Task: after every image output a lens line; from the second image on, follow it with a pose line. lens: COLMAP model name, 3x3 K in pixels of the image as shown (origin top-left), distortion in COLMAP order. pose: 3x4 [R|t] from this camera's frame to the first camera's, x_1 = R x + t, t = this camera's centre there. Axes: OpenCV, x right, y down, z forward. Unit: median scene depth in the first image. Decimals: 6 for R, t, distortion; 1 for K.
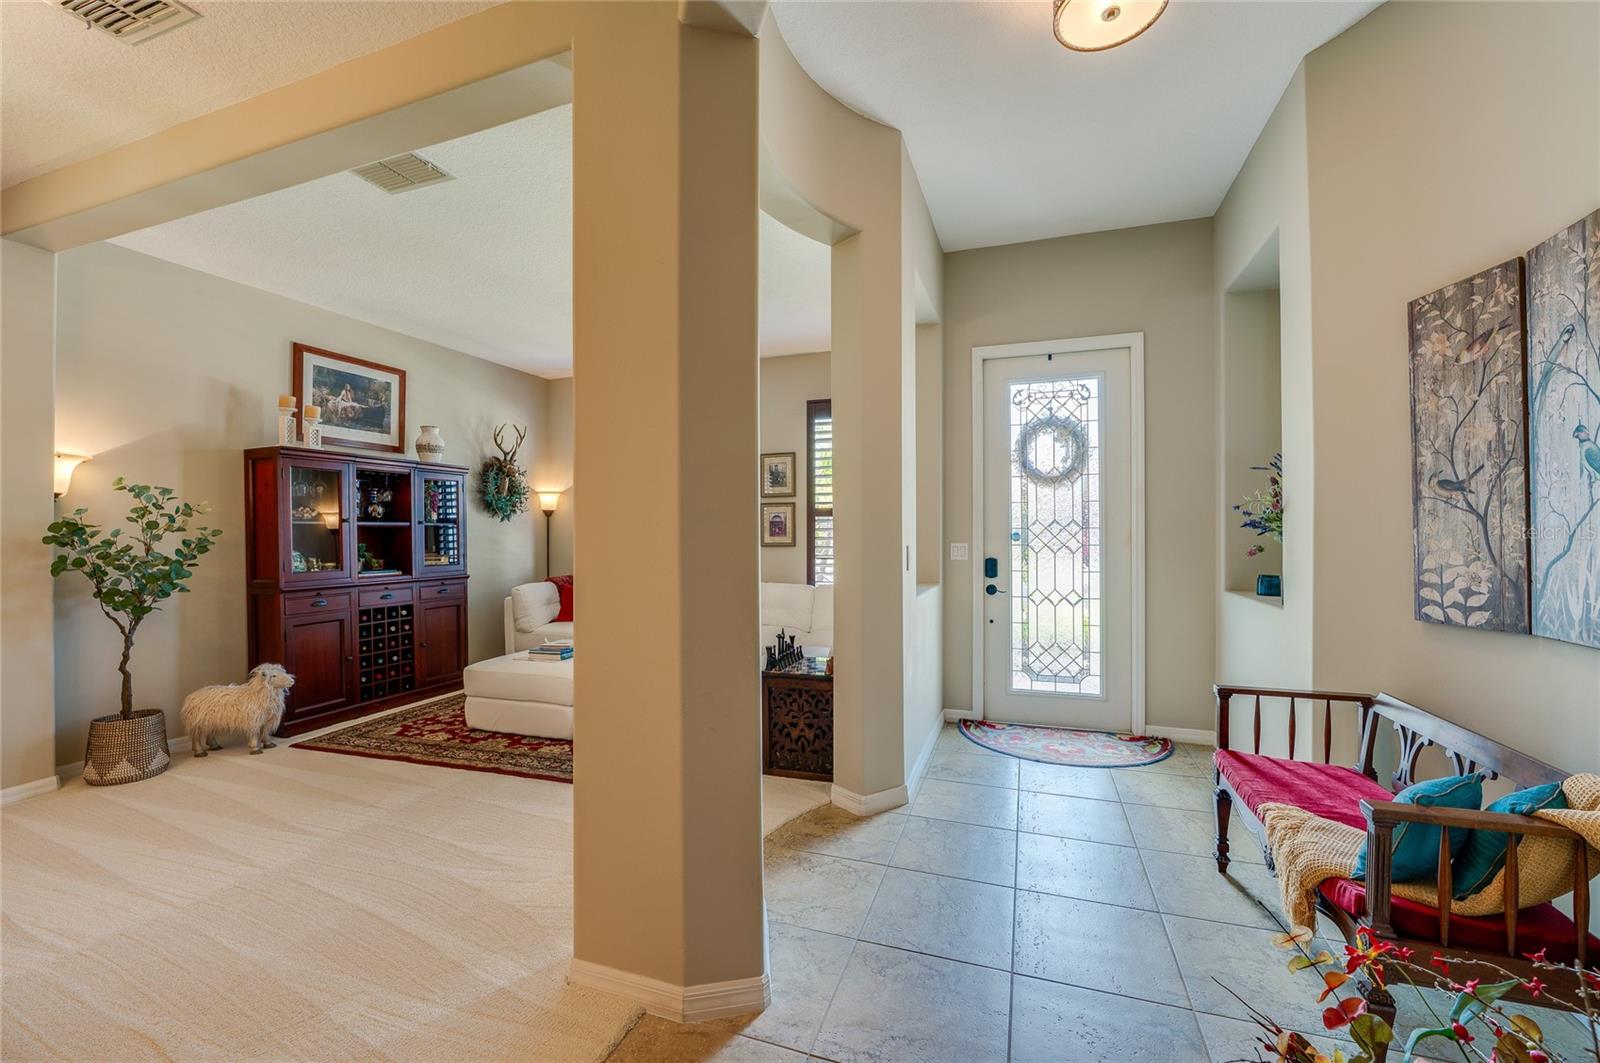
lens RADIAL K [[655.0, 0, 825.6], [0, 655.0, 534.0], [0, 0, 1]] dist [-0.015431, 0.001161]
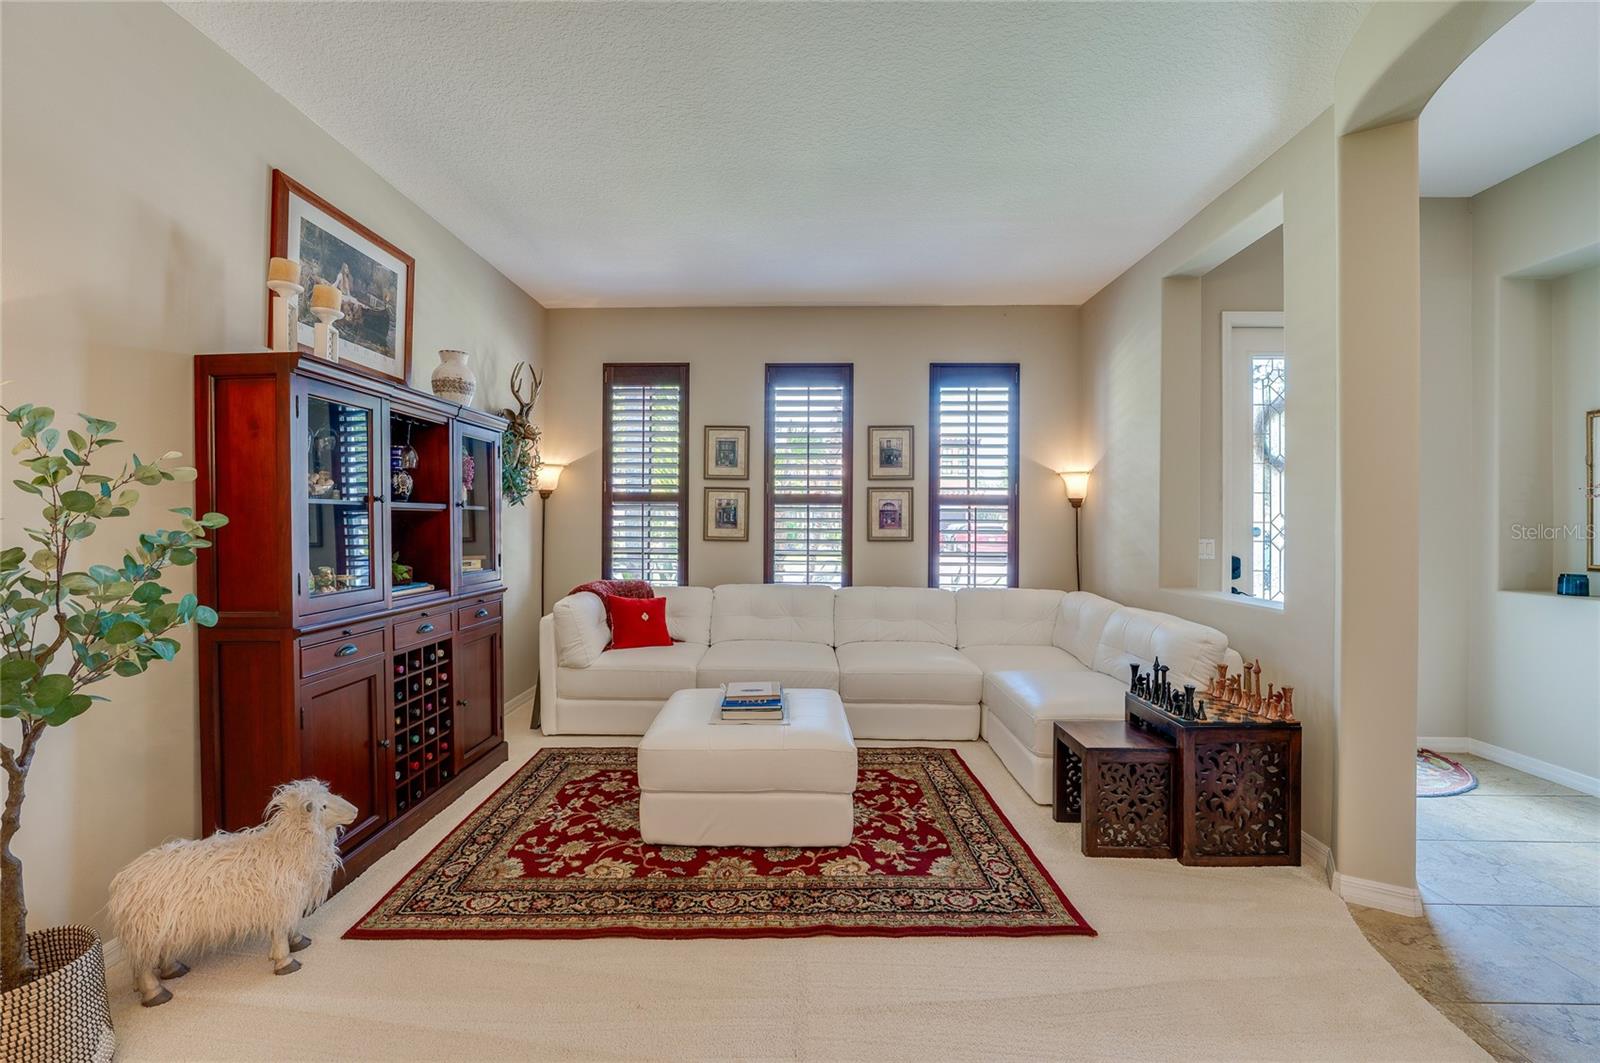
lens RADIAL K [[655.0, 0, 806.8], [0, 655.0, 520.6], [0, 0, 1]] dist [-0.015431, 0.001161]
pose [[0.954440, 0.008643, 0.298276, -0.546712], [-0.007504, 0.999960, -0.004963, -0.002025], [-0.298307, 0.002499, 0.954467, 0.346772]]
